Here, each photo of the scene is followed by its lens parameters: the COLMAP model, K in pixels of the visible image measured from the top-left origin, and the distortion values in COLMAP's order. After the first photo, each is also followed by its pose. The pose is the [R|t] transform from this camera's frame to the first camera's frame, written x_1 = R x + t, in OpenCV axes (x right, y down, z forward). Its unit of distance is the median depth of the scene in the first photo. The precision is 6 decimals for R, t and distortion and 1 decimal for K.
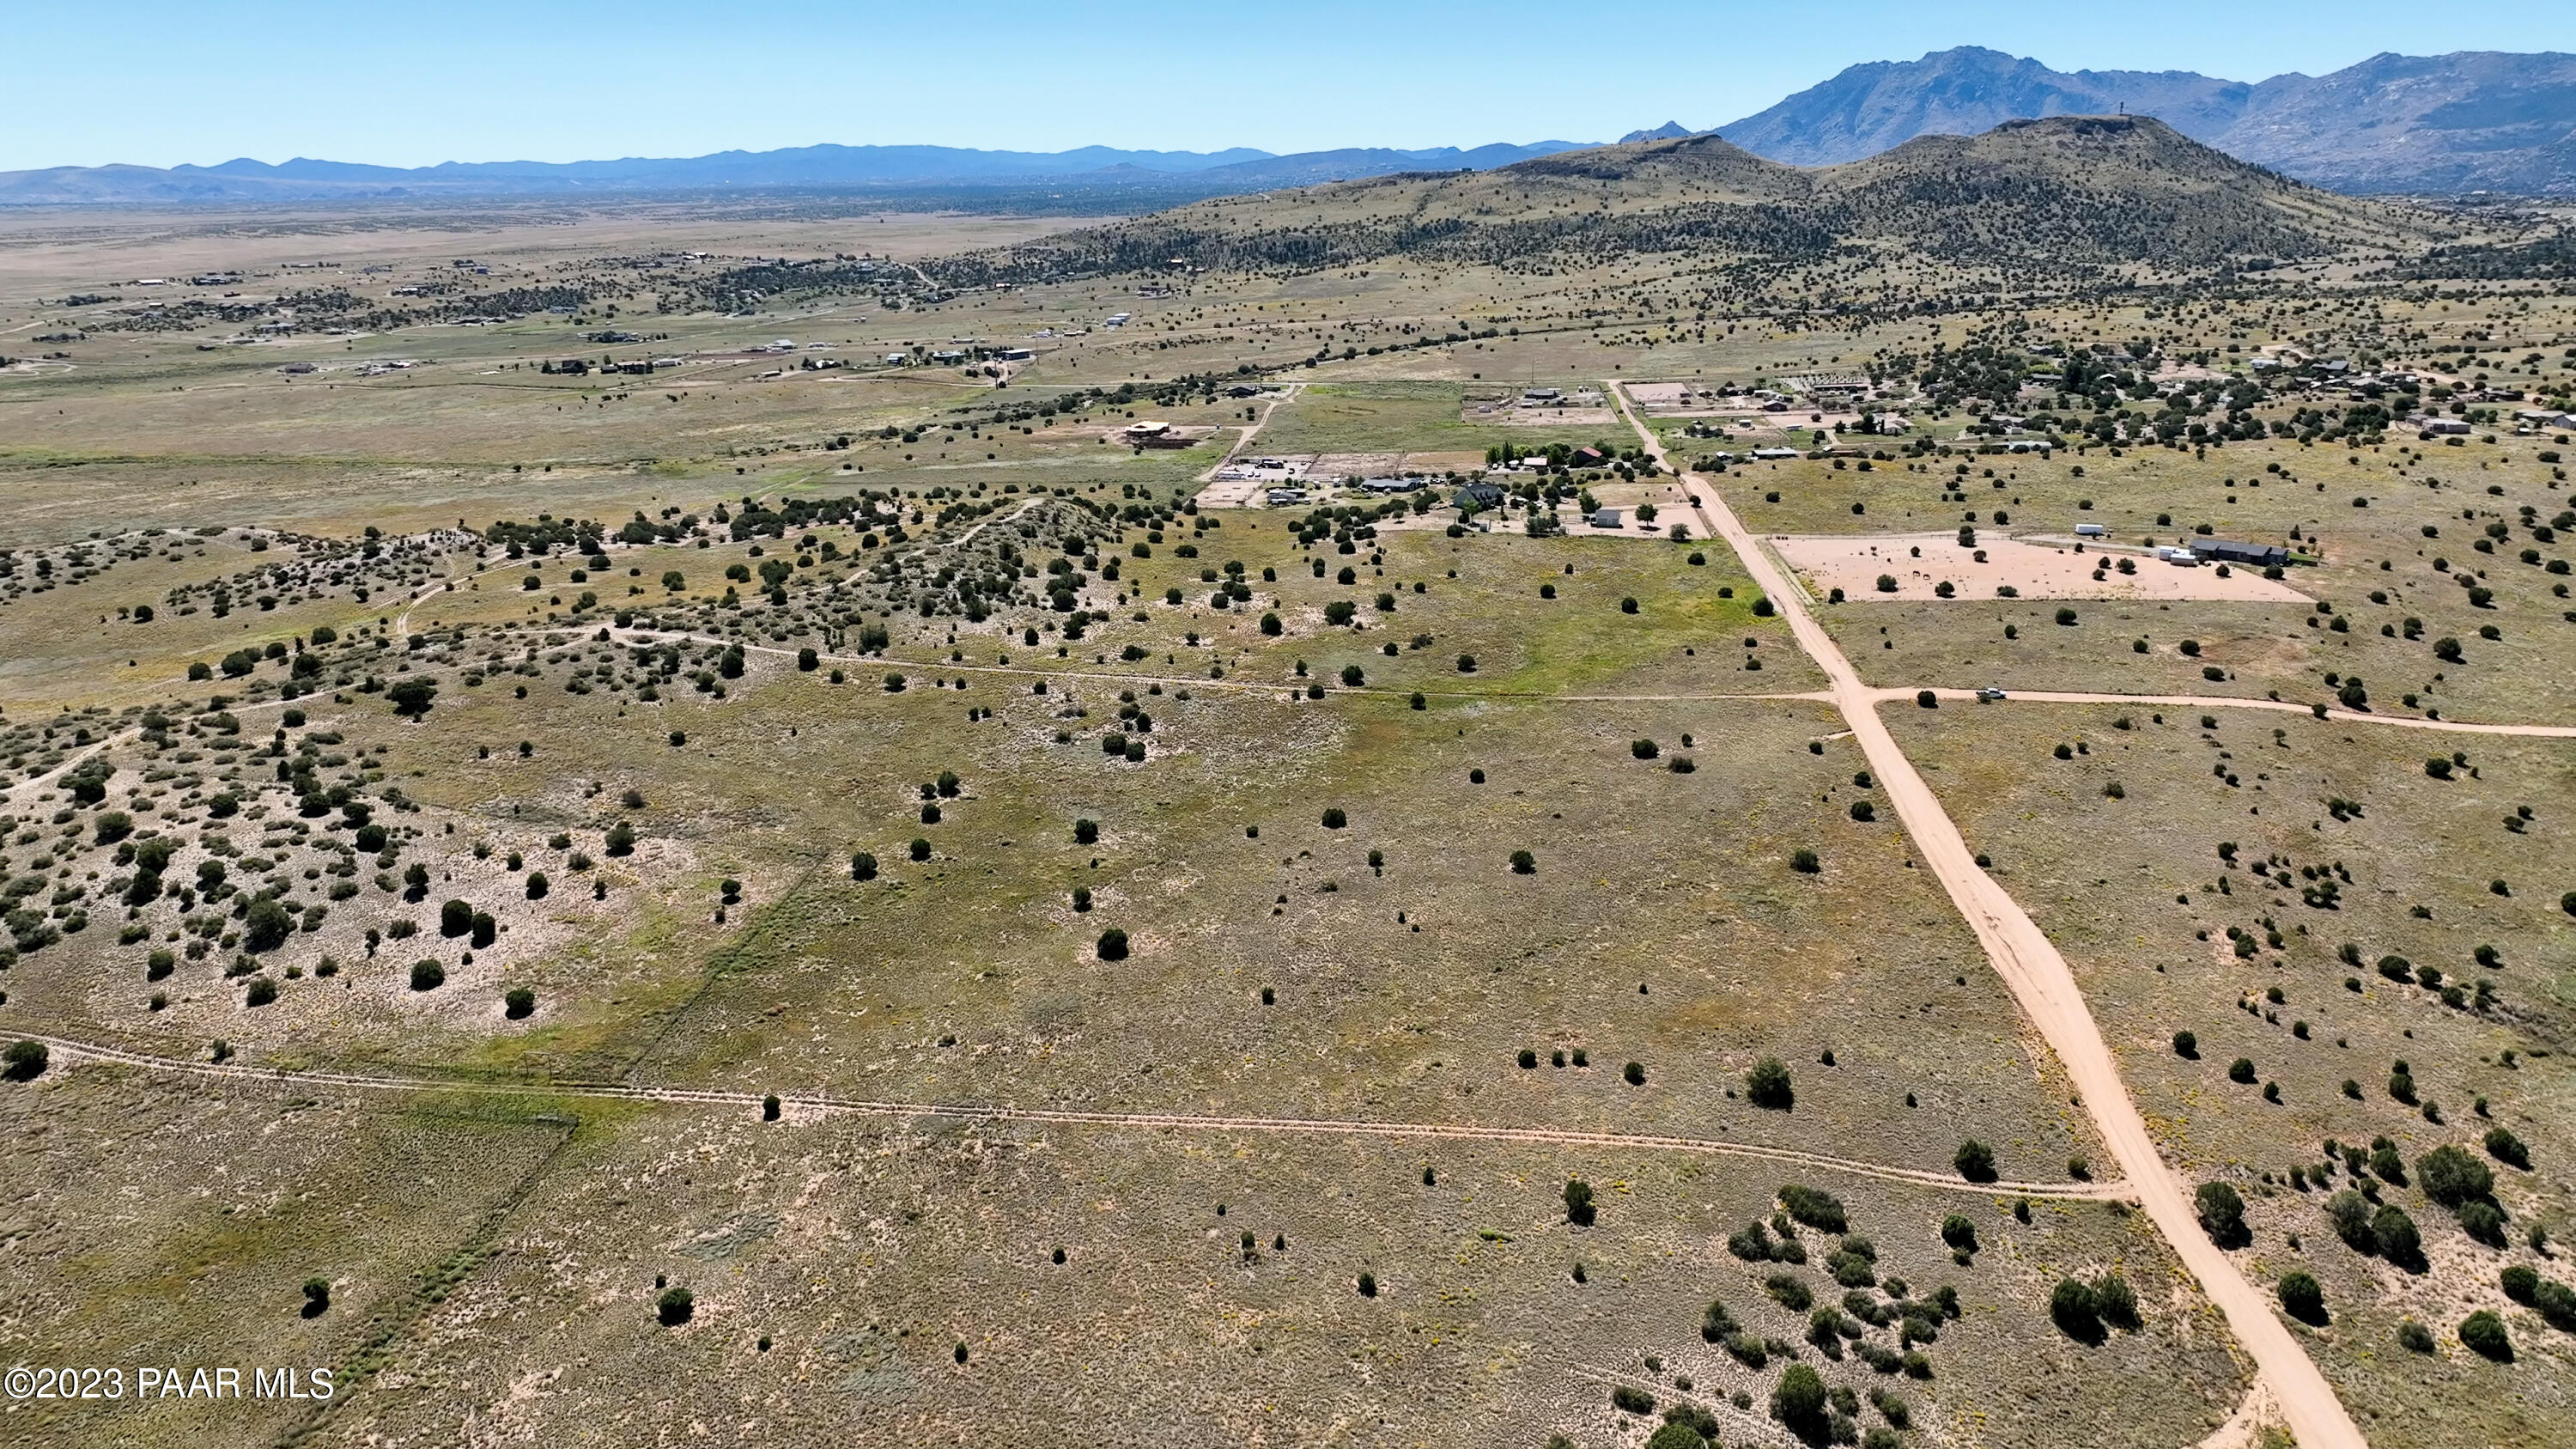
lens RADIAL K [[1793.6, 0, 1292.7], [0, 1793.6, 735.2], [0, 0, 1]] dist [0.000348, 0.016397]
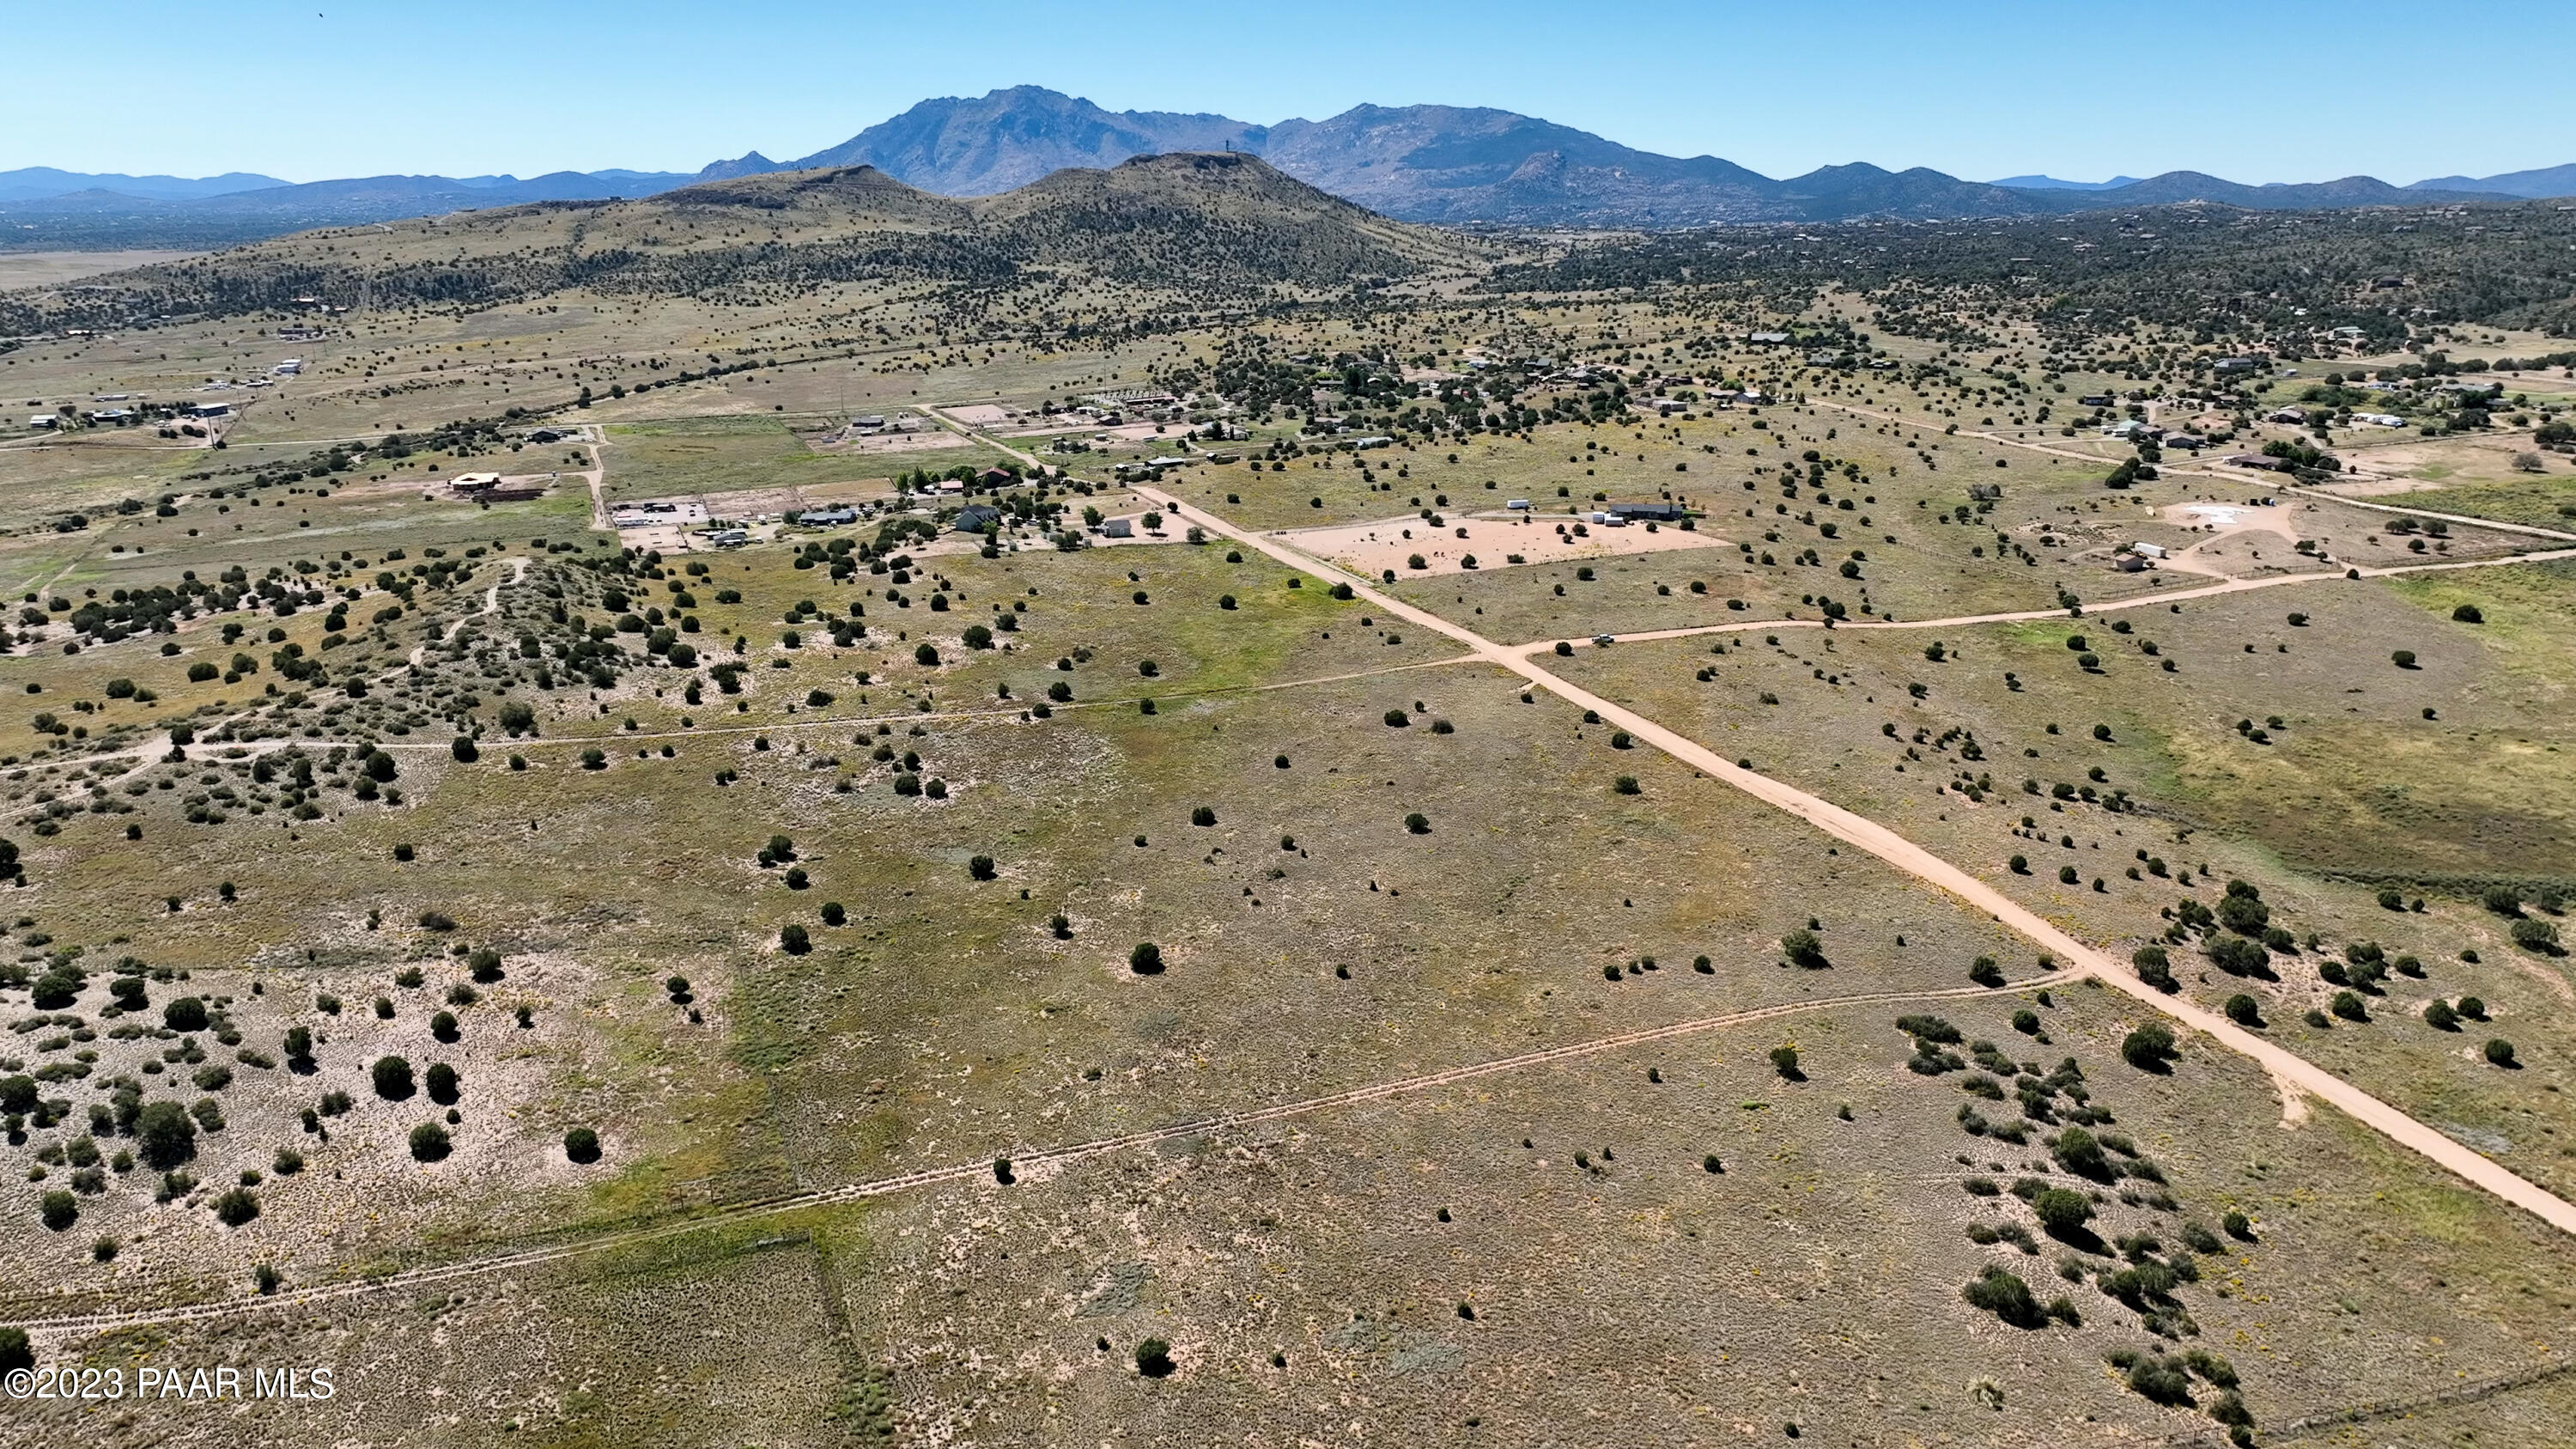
lens RADIAL K [[1793.6, 0, 1282.9], [0, 1793.6, 721.4], [0, 0, 1]] dist [0.000348, 0.016397]
pose [[0.886624, -0.127476, 0.444577, -0.123089], [0.137491, 0.990455, 0.009801, -0.003775], [-0.441582, 0.052436, 0.895687, 0.016007]]
